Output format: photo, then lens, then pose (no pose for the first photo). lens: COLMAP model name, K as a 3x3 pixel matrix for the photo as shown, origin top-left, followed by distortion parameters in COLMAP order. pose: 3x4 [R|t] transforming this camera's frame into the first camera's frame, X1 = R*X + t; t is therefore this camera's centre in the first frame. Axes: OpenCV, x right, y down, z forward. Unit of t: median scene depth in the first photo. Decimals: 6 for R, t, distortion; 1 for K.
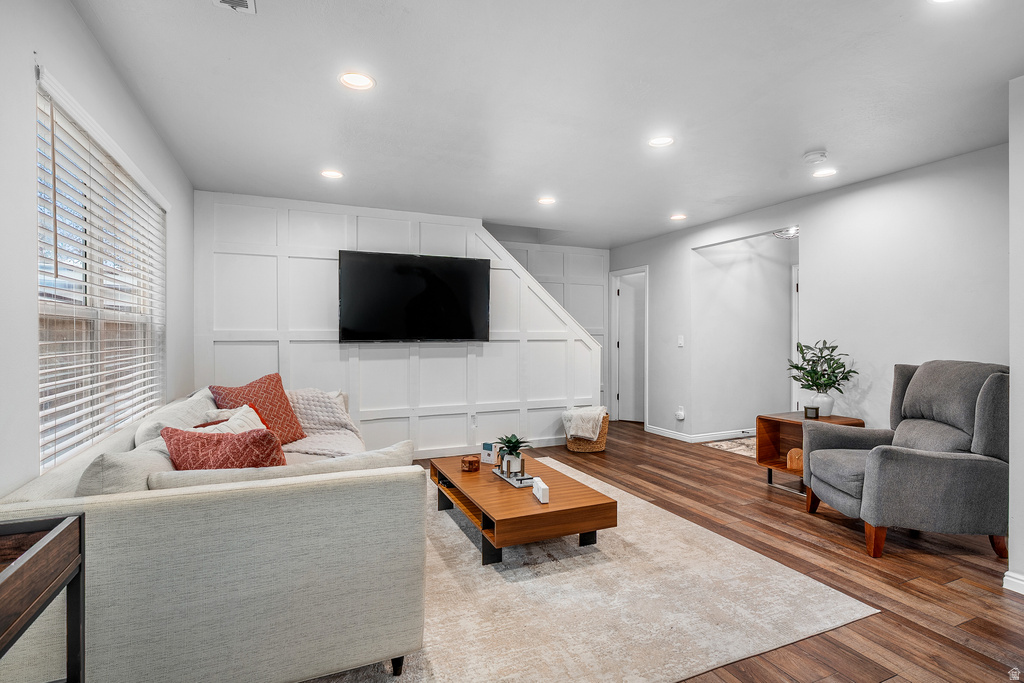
lens RADIAL K [[501.5, 0, 511.8], [0, 501.5, 335.8], [0, 0, 1]] dist [-0.002476, -0.000553]
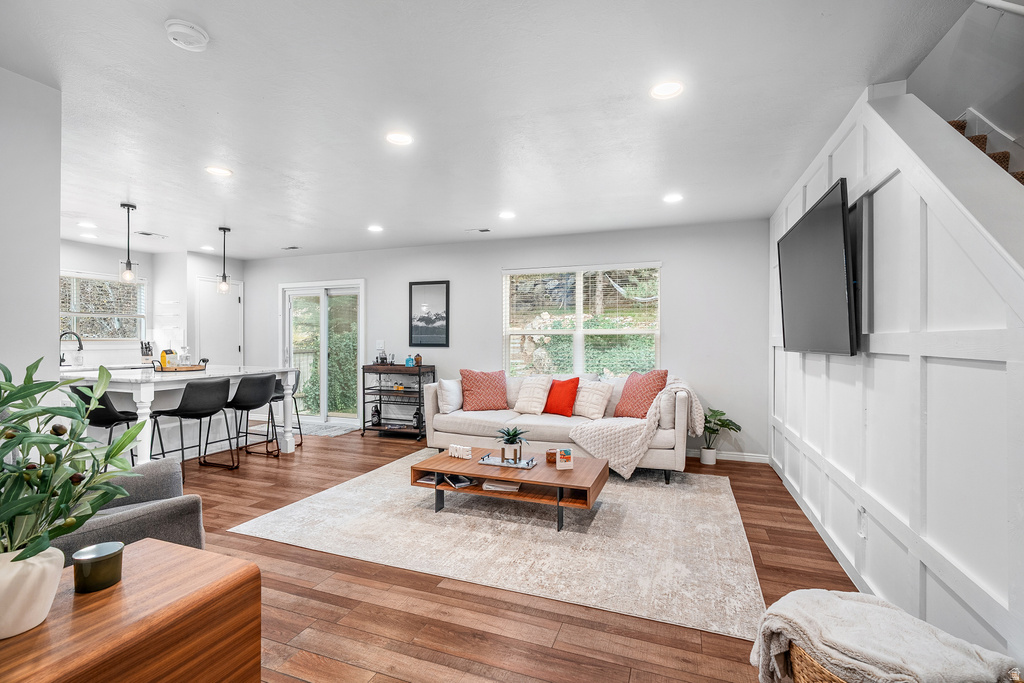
lens RADIAL K [[461.6, 0, 510.4], [0, 461.6, 342.9], [0, 0, 1]] dist [-0.010486, 0.000074]
pose [[-0.701334, 0.003381, -0.712825, 0.573955], [-0.000186, 0.999988, 0.004926, -0.002512], [0.712833, 0.003587, -0.701325, 1.309022]]
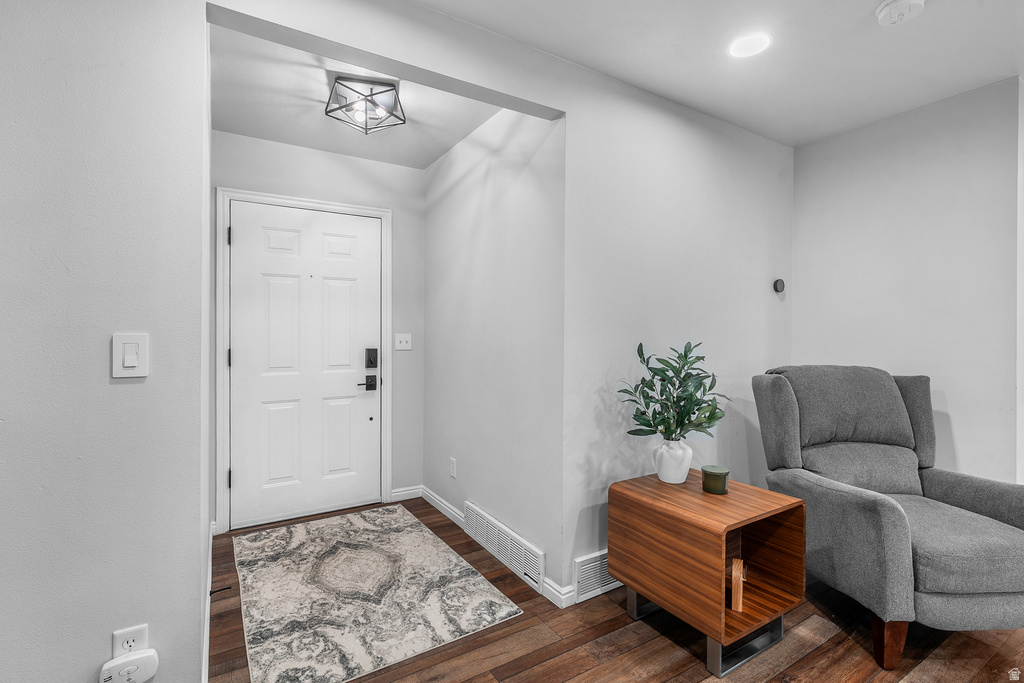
lens RADIAL K [[477.8, 0, 515.2], [0, 477.8, 342.1], [0, 0, 1]] dist [-0.002608, 0.000313]
pose [[-0.135908, -0.007795, 0.990691, 0.117680], [-0.007686, 0.999947, 0.006814, 0.003971], [-0.990692, -0.006689, -0.135960, 1.177913]]
